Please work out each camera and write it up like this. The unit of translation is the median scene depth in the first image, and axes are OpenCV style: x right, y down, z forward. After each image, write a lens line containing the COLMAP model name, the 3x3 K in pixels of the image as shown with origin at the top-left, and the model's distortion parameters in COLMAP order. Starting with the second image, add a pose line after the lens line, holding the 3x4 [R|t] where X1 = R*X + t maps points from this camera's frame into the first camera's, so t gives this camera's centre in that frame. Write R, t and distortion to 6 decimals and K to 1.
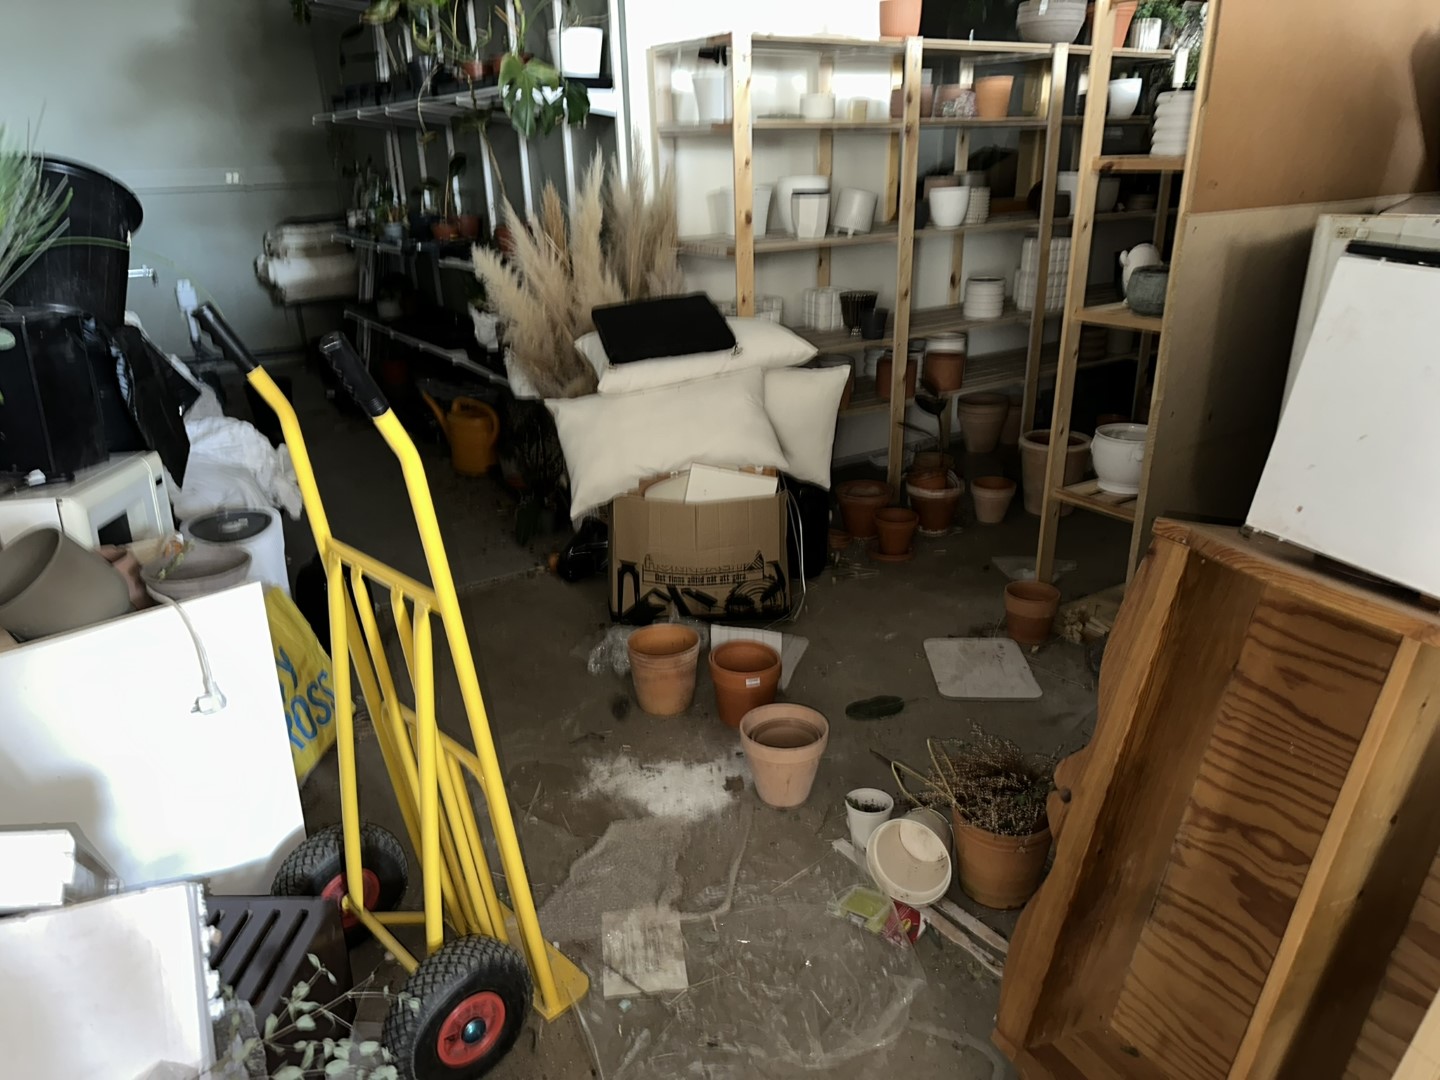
lens RADIAL K [[1012.3, 0, 720.0], [0, 1012.3, 540.0], [0, 0, 1]] dist [0.129552, -0.177965]
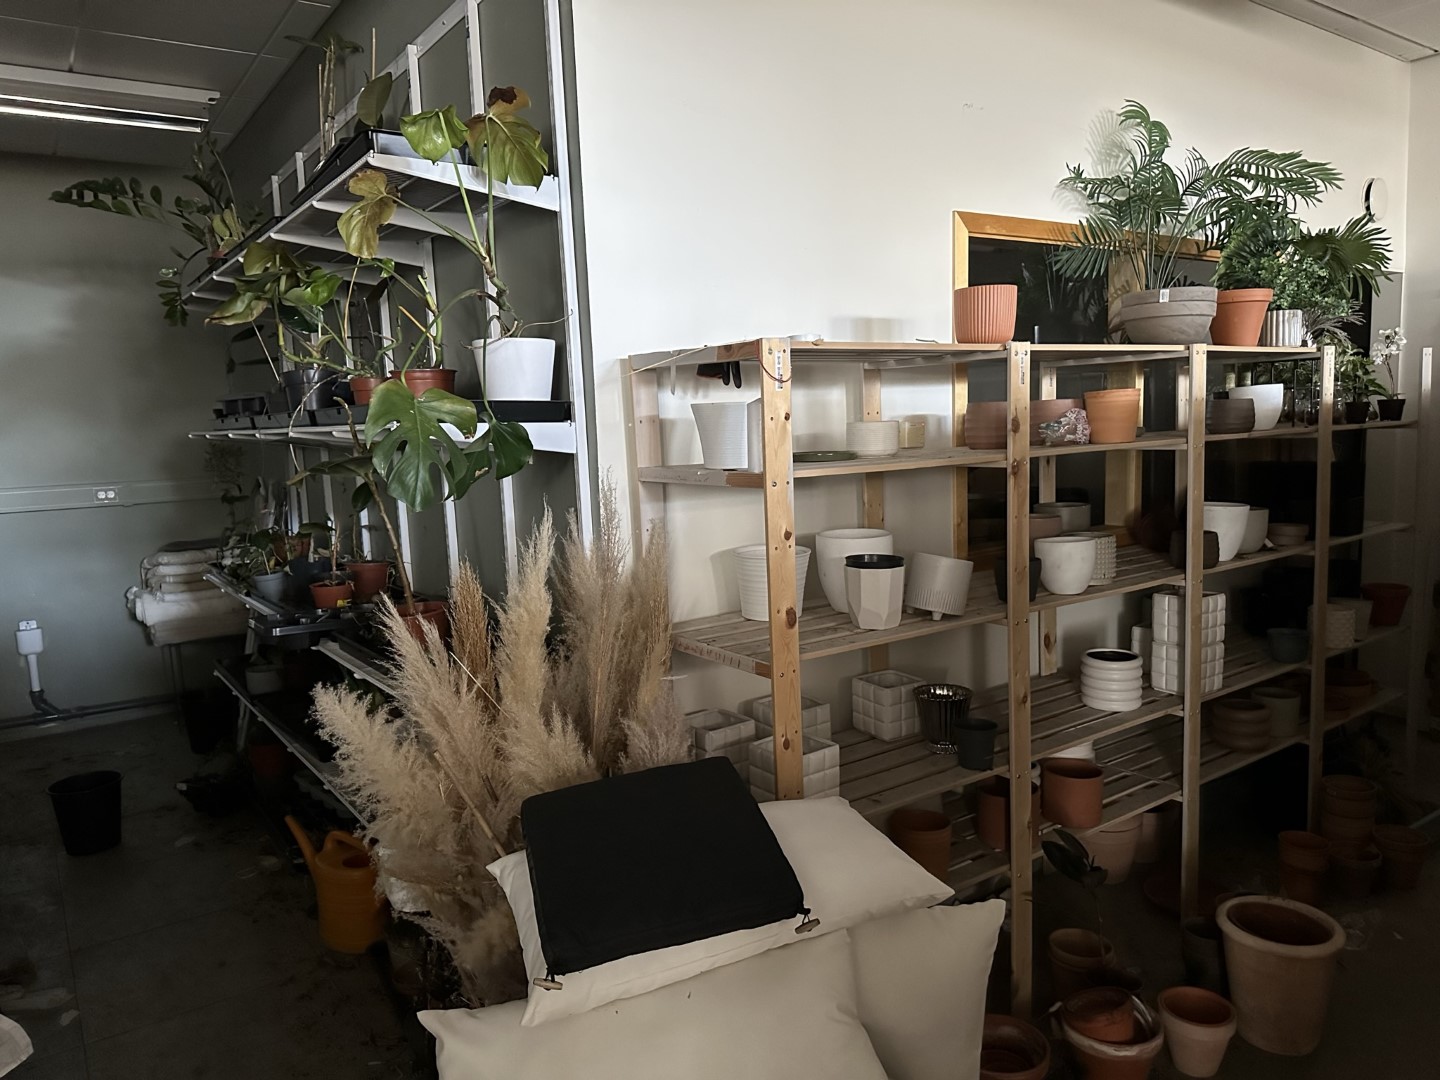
lens RADIAL K [[1012.3, 0, 720.0], [0, 1012.3, 540.0], [0, 0, 1]] dist [0.129552, -0.177965]
pose [[0.999212, -0.017923, 0.035426, -0.032716], [0.025913, 0.970447, -0.239919, -0.200936], [-0.030079, 0.240648, 0.970146, 0.379620]]
